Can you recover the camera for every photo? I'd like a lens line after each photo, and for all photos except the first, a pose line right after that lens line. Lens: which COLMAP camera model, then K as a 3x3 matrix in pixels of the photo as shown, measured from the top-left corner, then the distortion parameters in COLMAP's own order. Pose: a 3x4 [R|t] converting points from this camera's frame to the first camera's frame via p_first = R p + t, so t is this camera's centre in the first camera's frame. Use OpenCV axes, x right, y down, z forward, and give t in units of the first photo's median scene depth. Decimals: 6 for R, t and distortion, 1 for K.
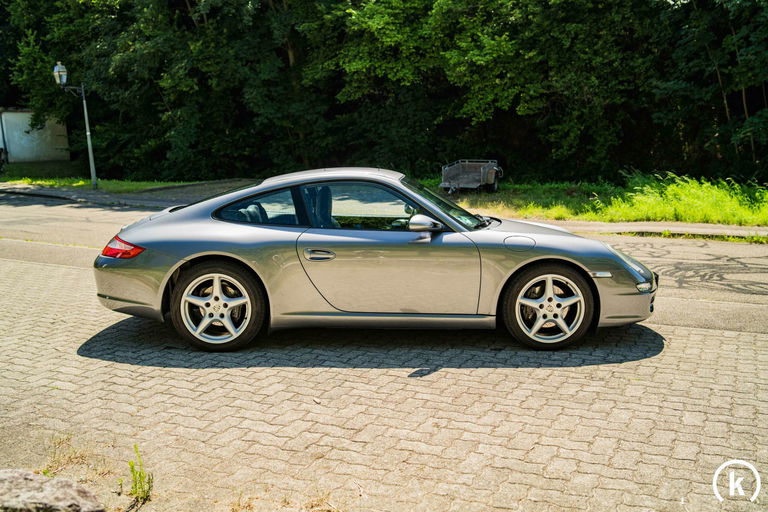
lens RADIAL K [[724.6, 0, 384.0], [0, 724.6, 256.0], [0, 0, 1]] dist [-0.136931, 0.147427]
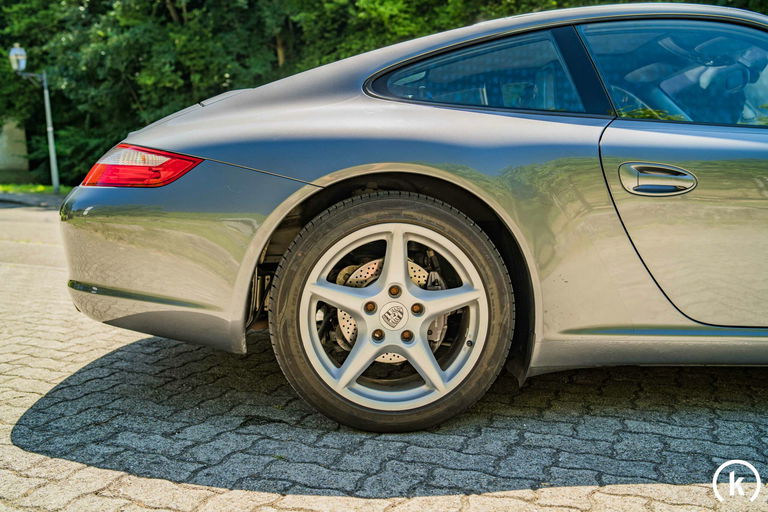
lens RADIAL K [[724.6, 0, 384.0], [0, 724.6, 256.0], [0, 0, 1]] dist [-0.136931, 0.147427]
pose [[0.998740, 0.008231, 0.049509, -0.238975], [-0.006235, 0.999166, -0.040348, 0.052121], [-0.049800, 0.039989, 0.997958, 0.575505]]
